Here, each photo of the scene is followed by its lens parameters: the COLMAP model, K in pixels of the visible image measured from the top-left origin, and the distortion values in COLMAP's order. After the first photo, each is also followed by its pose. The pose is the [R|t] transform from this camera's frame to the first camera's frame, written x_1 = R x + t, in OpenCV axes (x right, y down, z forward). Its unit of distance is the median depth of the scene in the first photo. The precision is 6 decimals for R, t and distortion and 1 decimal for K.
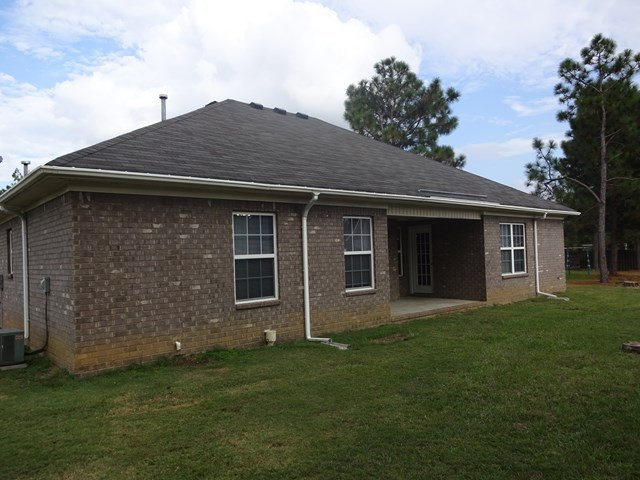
lens RADIAL K [[482.4, 0, 322.1], [0, 482.4, 240.3], [0, 0, 1]] dist [-0.010705, -0.006520]
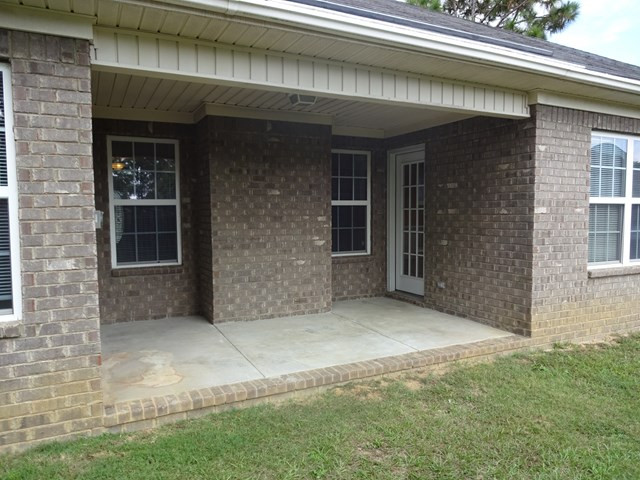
lens RADIAL K [[482.4, 0, 319.5], [0, 482.4, 243.4], [0, 0, 1]] dist [-0.010705, -0.006520]
pose [[0.967124, 0.043923, -0.250485, 0.270275], [-0.018852, 0.994644, 0.101627, 0.018035], [0.253607, -0.093564, 0.962772, 0.597086]]
